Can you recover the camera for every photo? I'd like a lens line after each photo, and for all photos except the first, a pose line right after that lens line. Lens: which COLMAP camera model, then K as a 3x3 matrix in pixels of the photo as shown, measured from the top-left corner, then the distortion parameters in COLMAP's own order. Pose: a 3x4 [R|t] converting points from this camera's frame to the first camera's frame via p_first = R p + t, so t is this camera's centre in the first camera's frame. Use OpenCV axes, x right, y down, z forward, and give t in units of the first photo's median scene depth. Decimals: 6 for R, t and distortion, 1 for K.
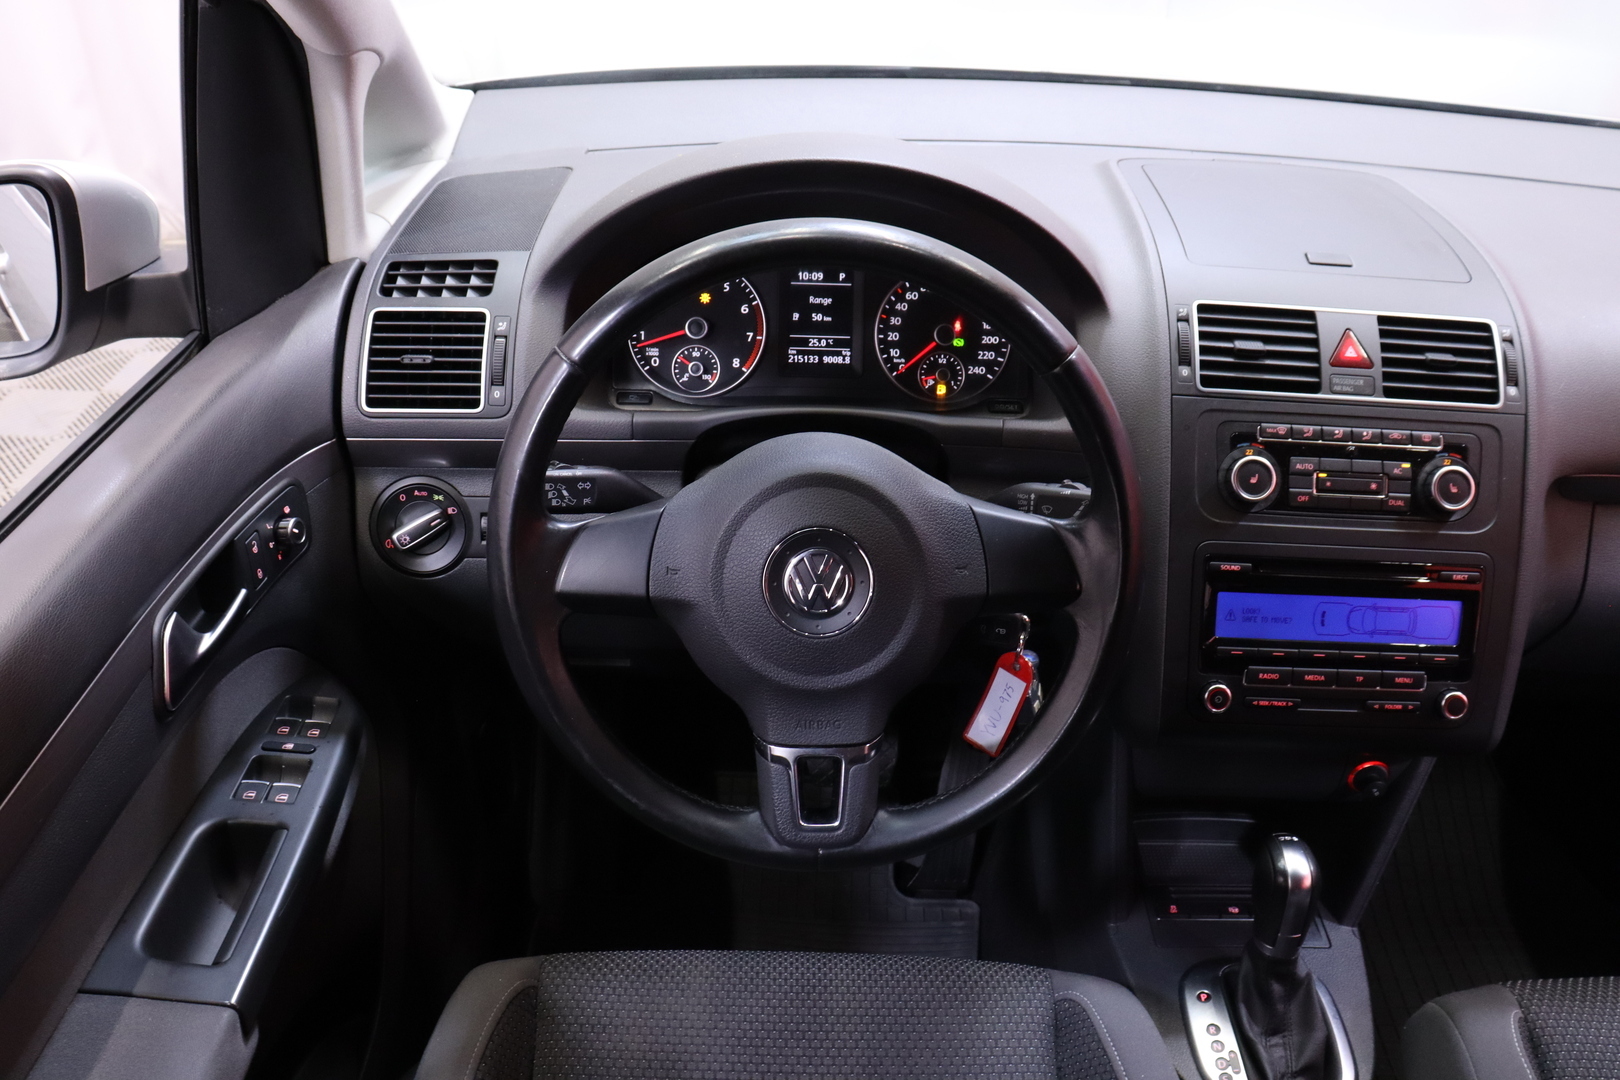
lens RADIAL K [[1310.5, 0, 810.0], [0, 1310.5, 540.0], [0, 0, 1]] dist [-0.183745, 0.149627]
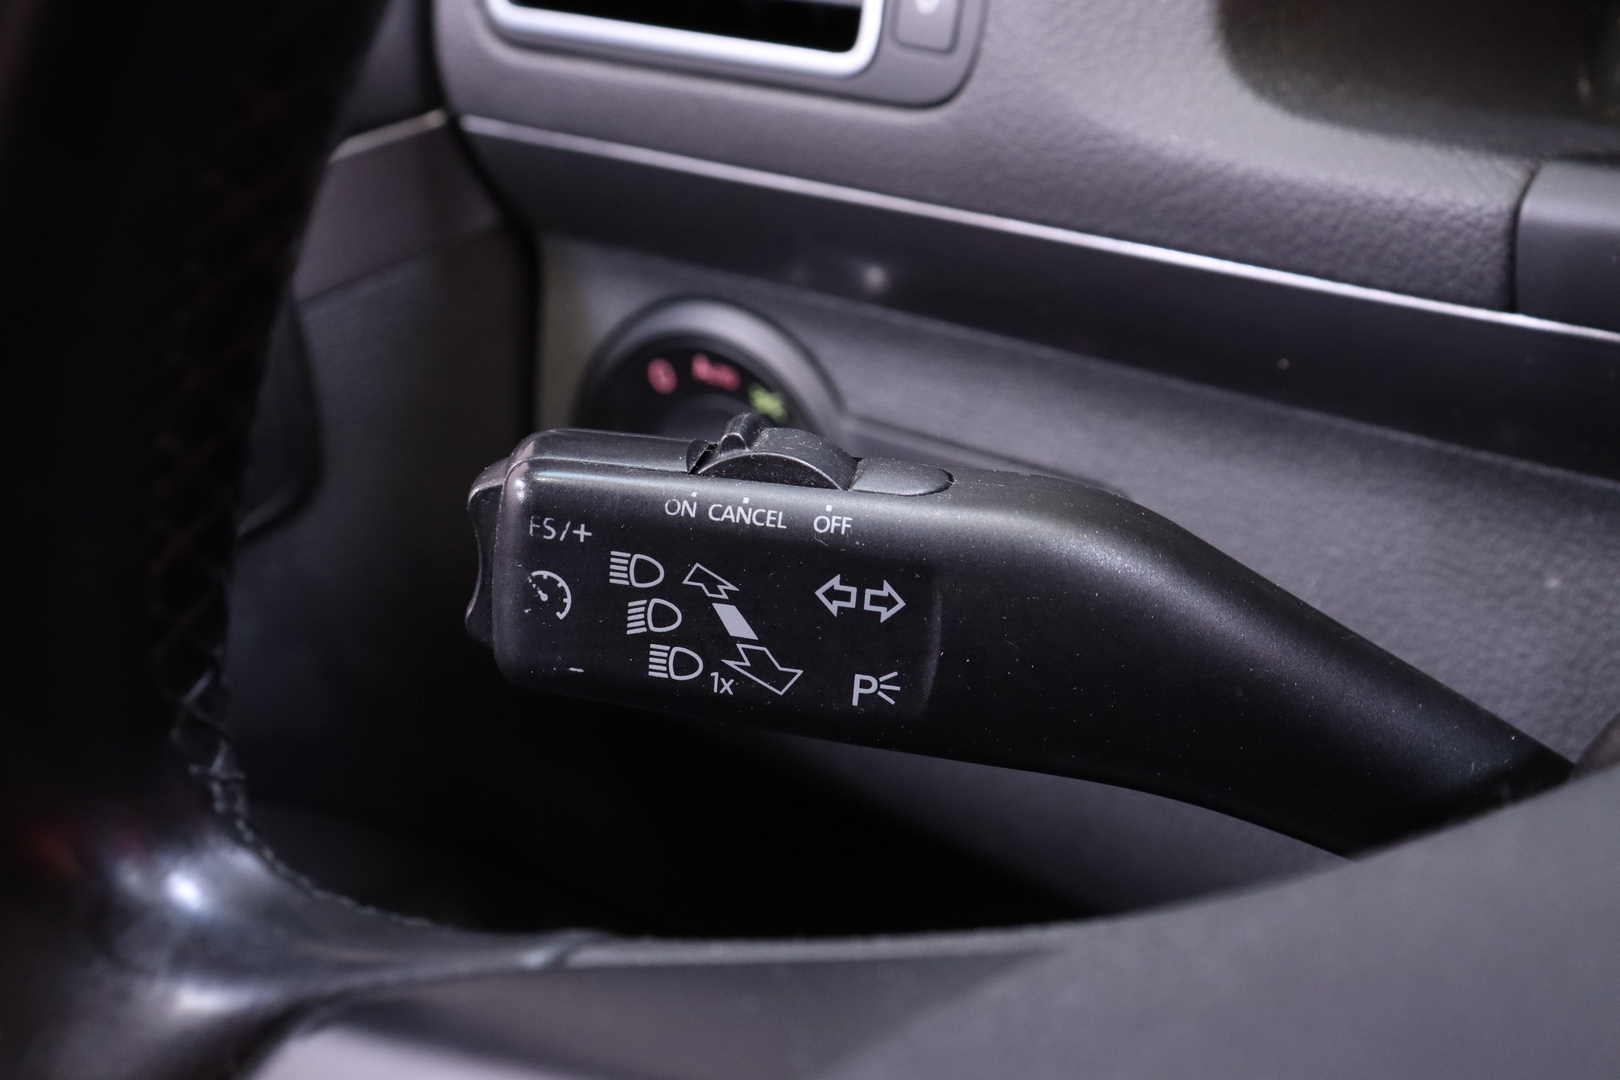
lens RADIAL K [[2287.4, 0, 810.0], [0, 2287.4, 540.0], [0, 0, 1]] dist [-0.006421, -0.006904]
pose [[0.716415, 0.225891, -0.660093, 0.010596], [-0.139641, 0.973415, 0.181557, -0.089931], [0.683557, -0.037894, 0.728913, 0.701506]]
